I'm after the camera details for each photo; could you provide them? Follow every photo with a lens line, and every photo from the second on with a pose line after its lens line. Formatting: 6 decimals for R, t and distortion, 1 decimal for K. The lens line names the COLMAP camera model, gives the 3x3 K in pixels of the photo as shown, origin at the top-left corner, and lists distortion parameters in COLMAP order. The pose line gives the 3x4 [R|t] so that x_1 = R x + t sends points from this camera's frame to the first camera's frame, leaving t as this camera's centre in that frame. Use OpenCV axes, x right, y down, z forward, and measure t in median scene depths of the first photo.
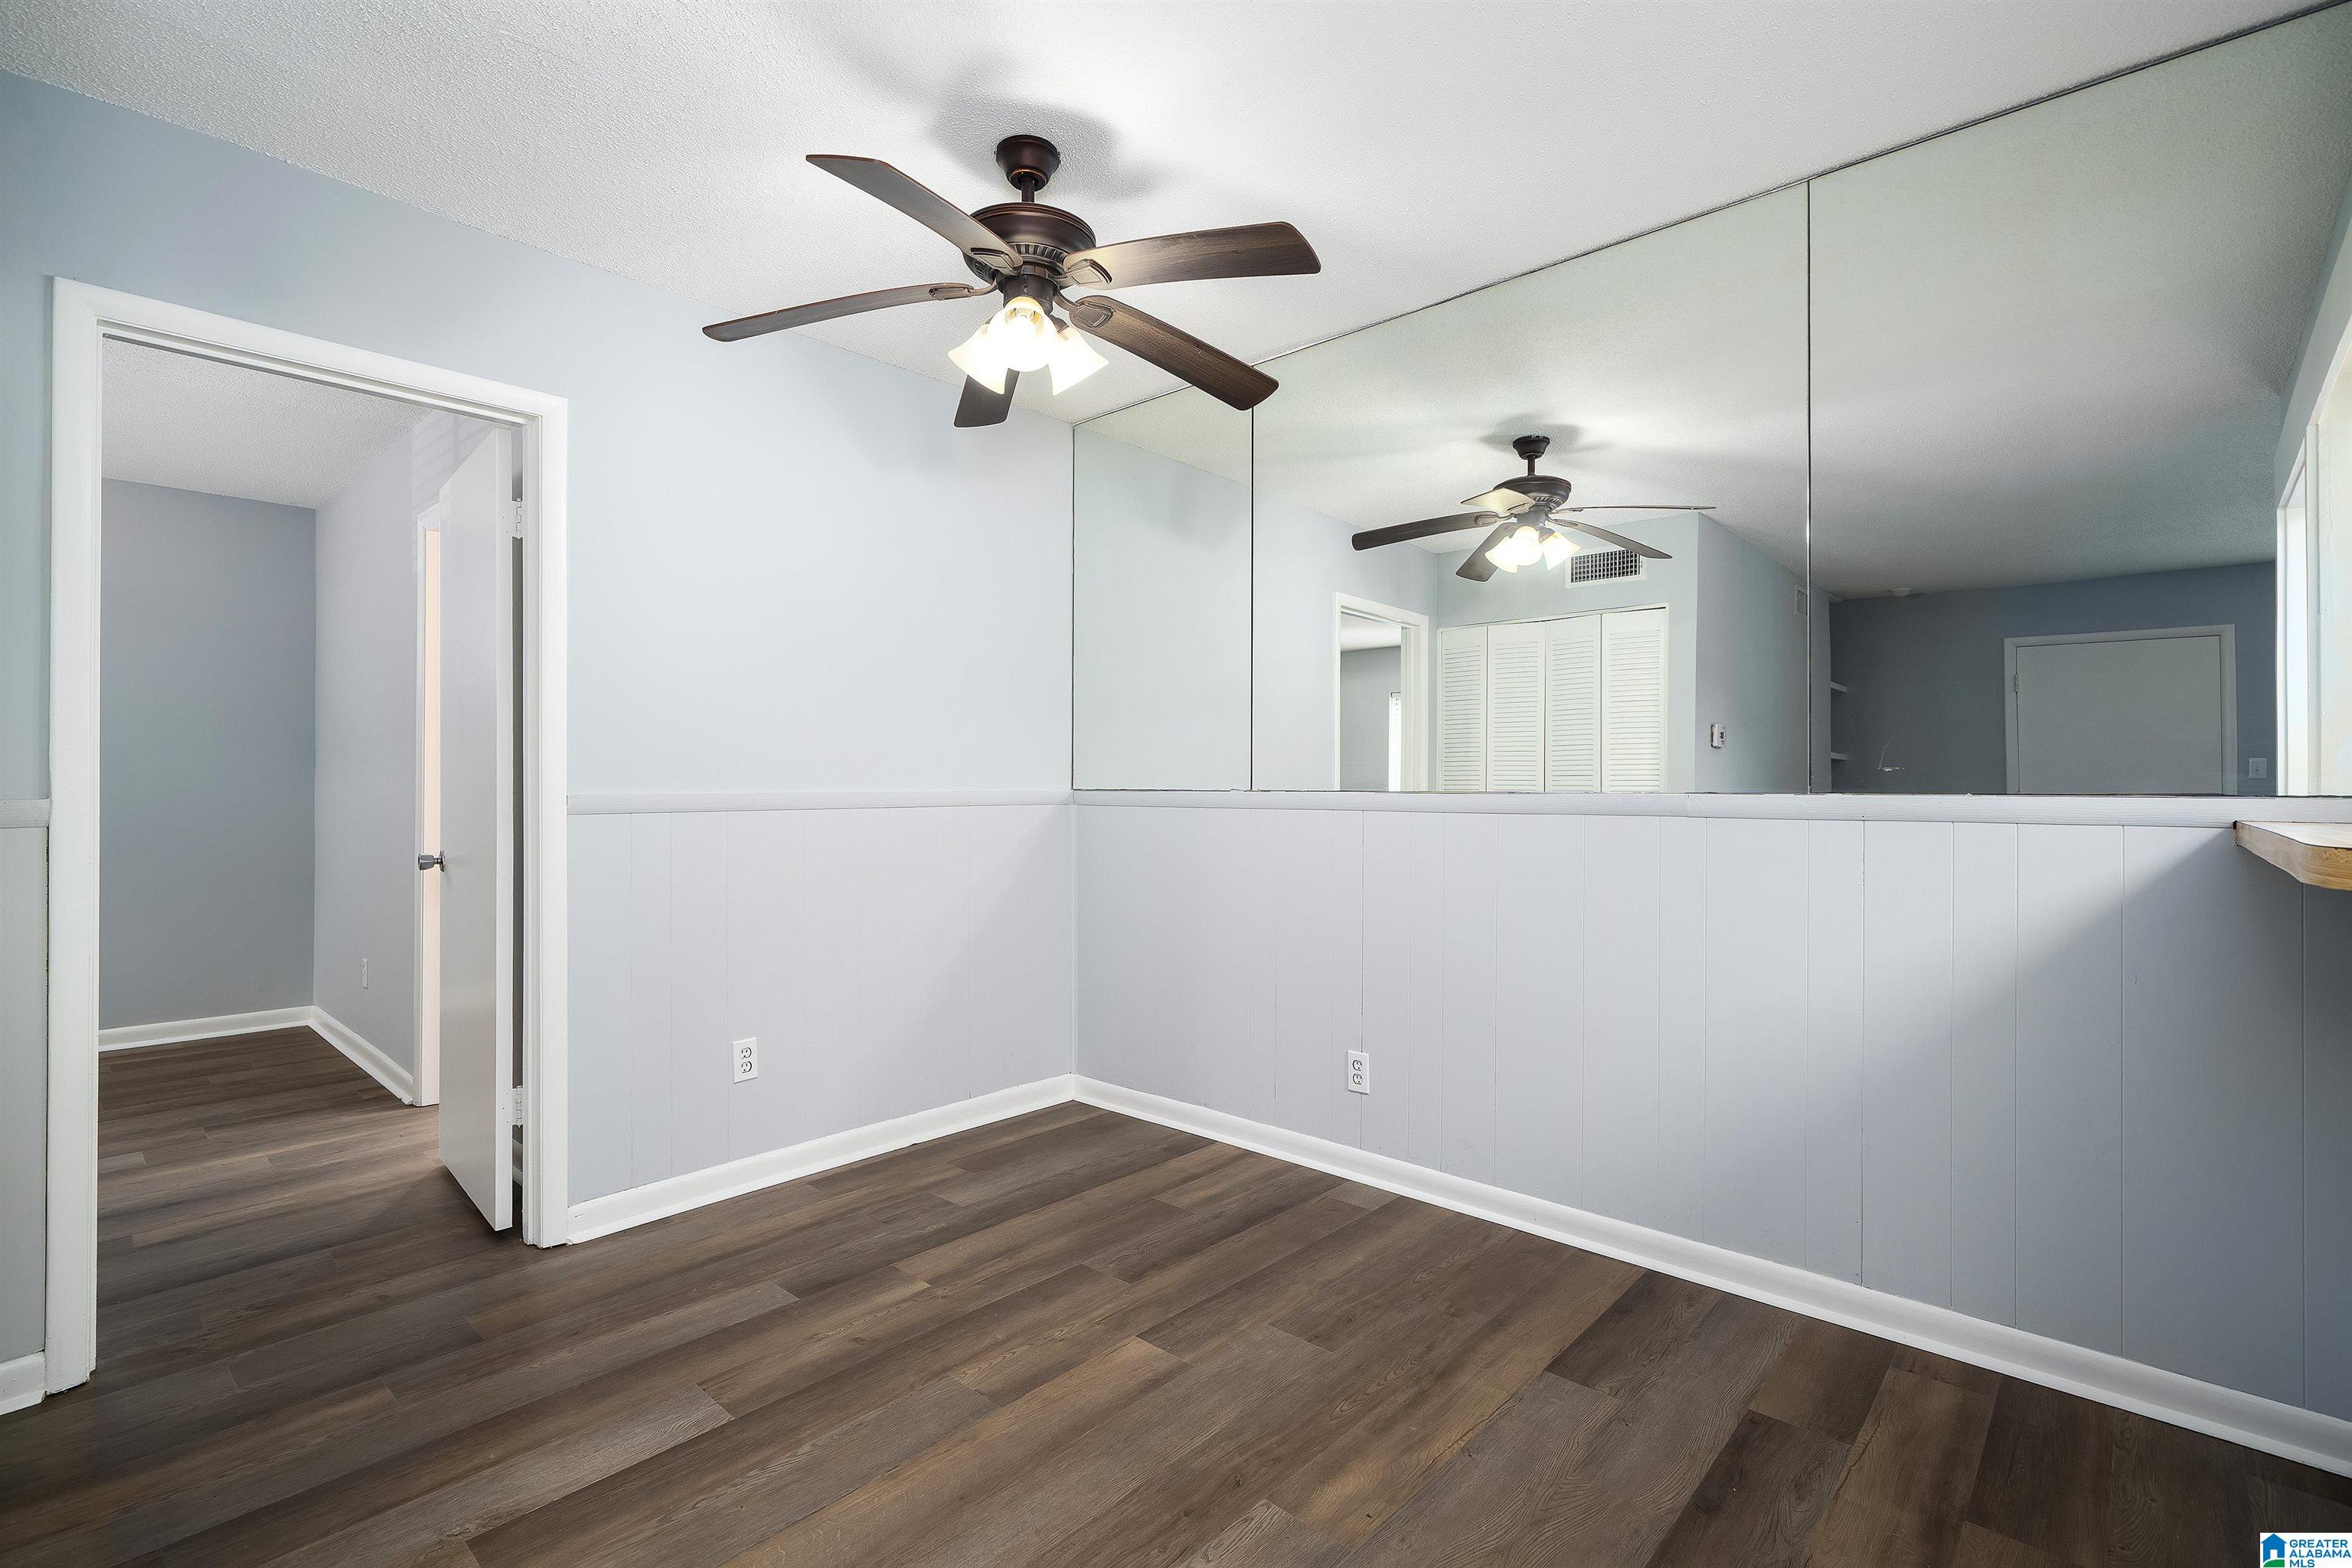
lens RADIAL K [[1075.1, 0, 1182.2], [0, 1075.1, 784.6], [0, 0, 1]] dist [-0.000323, 0.000598]
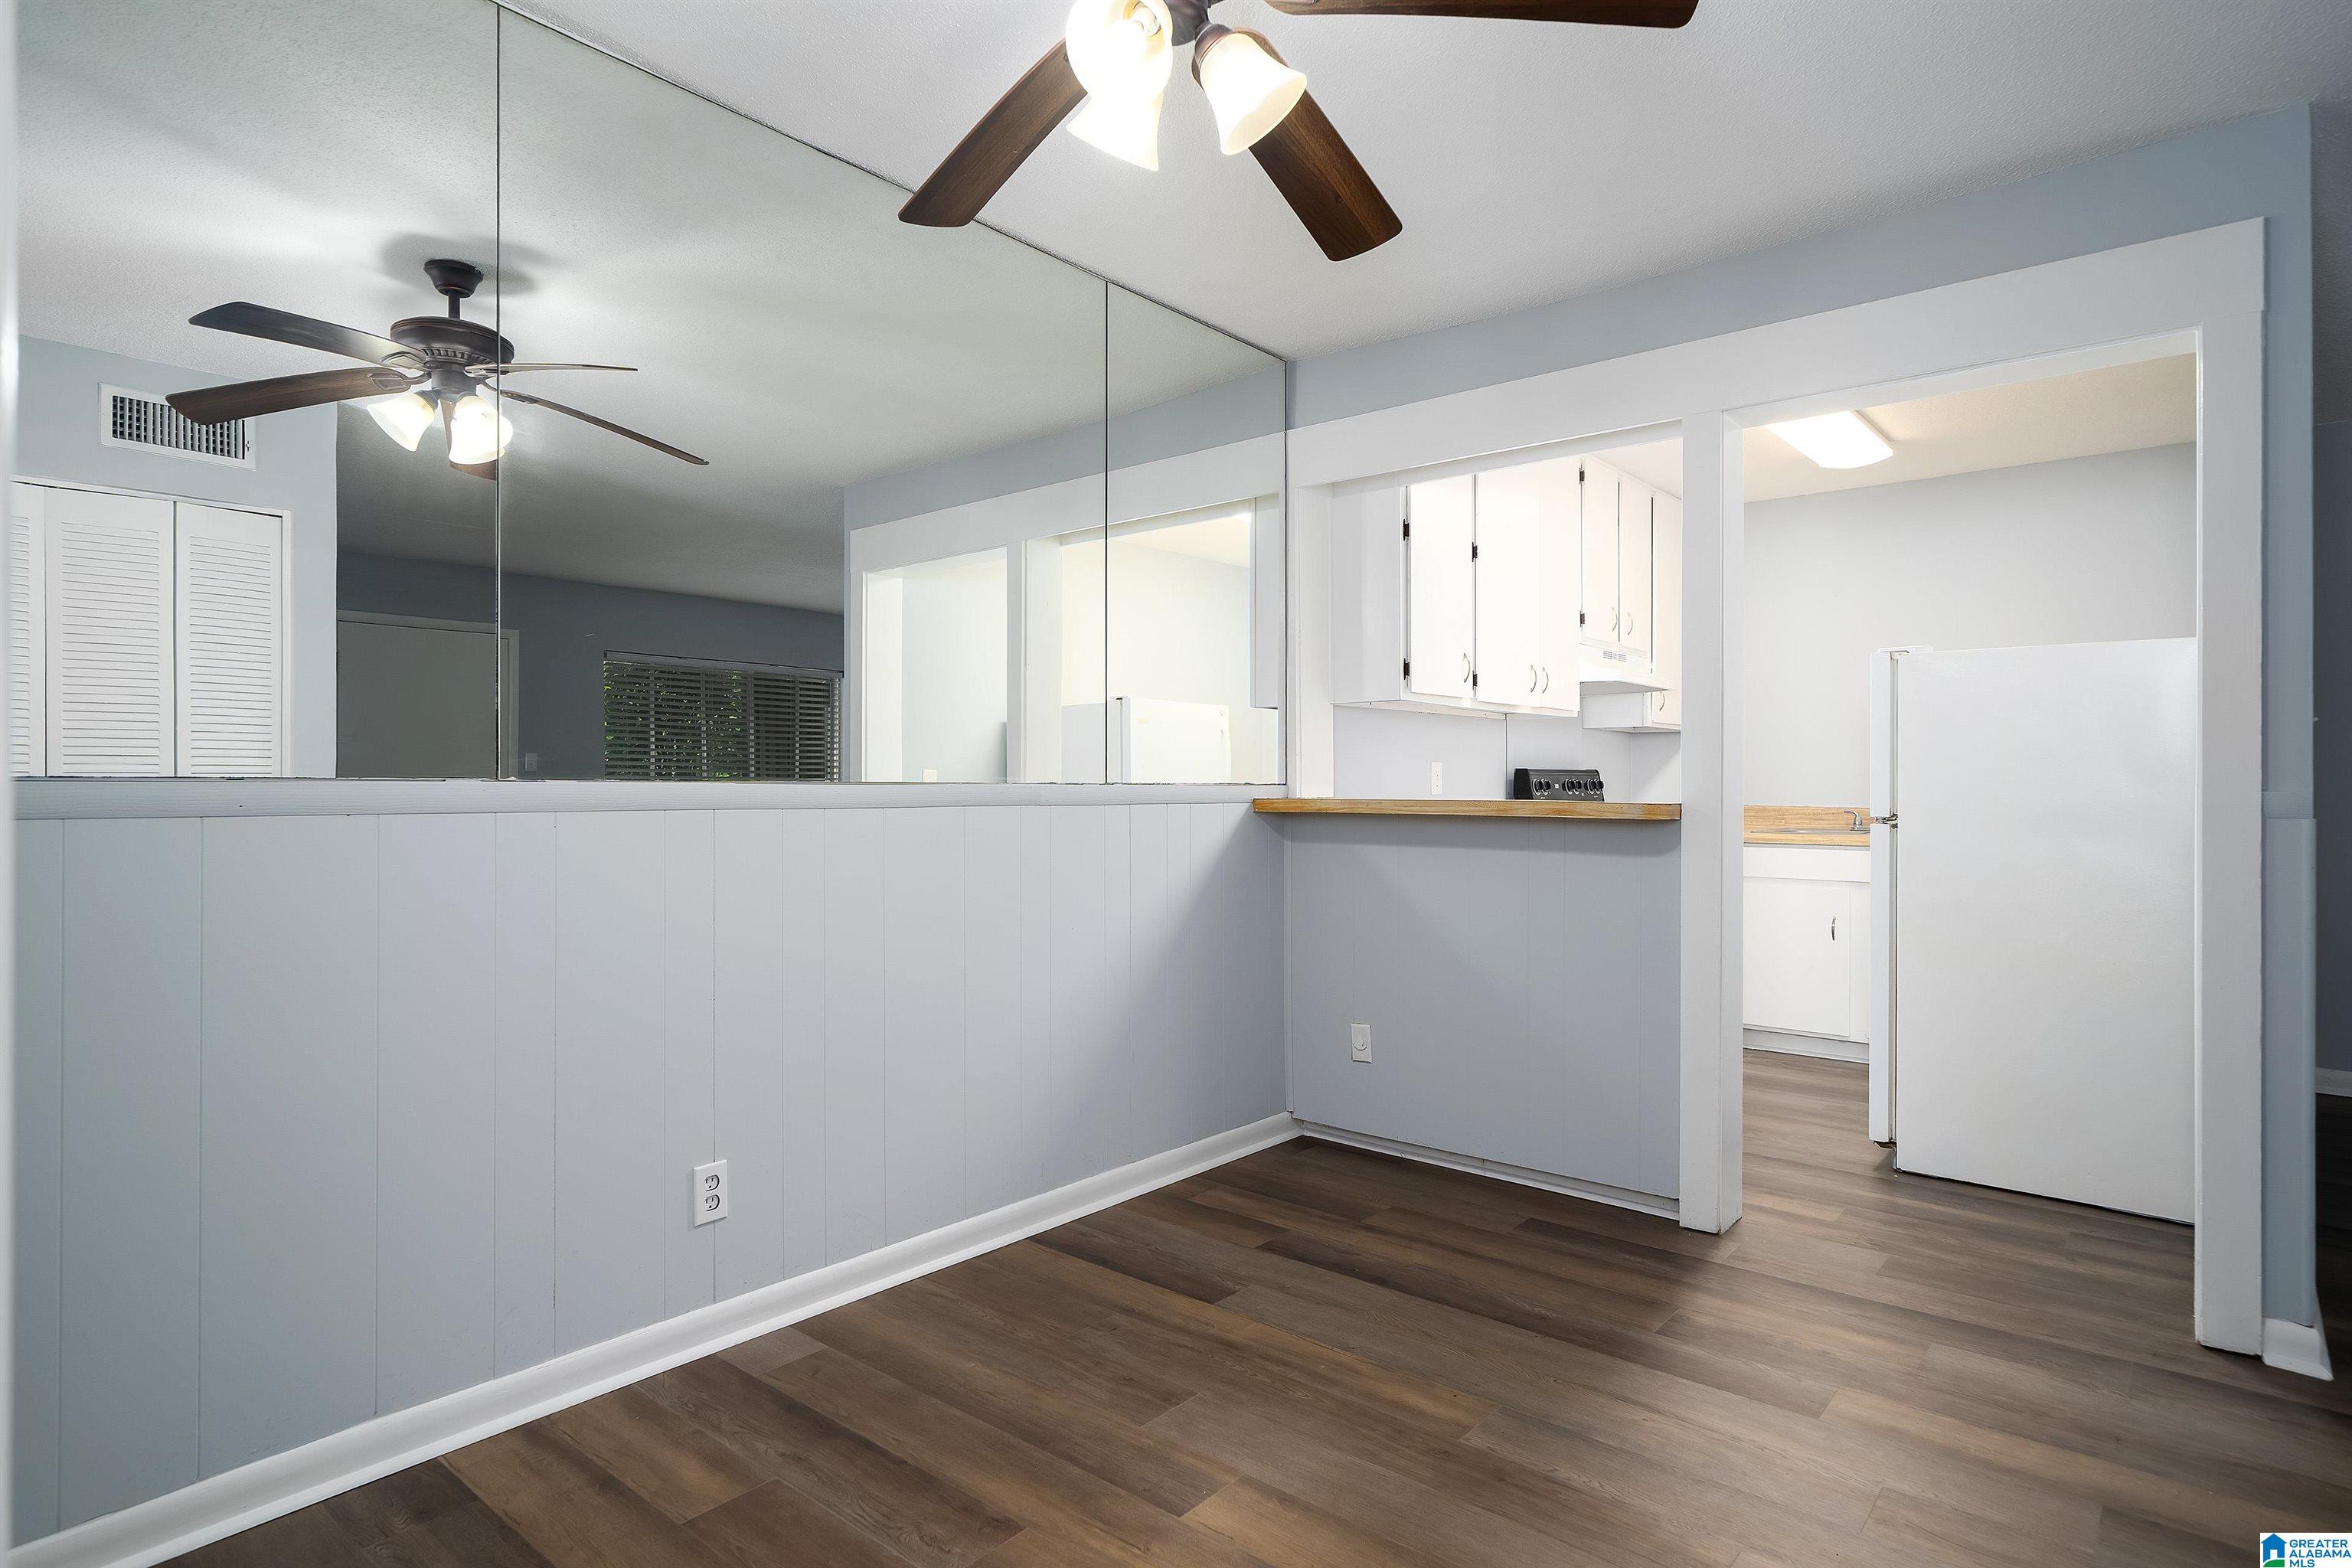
lens RADIAL K [[1264.8, 0, 1170.2], [0, 1264.8, 785.4], [0, 0, 1]] dist [0.005752, 0.000253]
pose [[-0.041176, -0.007008, 0.999127, -0.833180], [-0.010343, 0.999925, 0.006587, -0.000265], [-0.999098, -0.010063, -0.041246, 0.950809]]
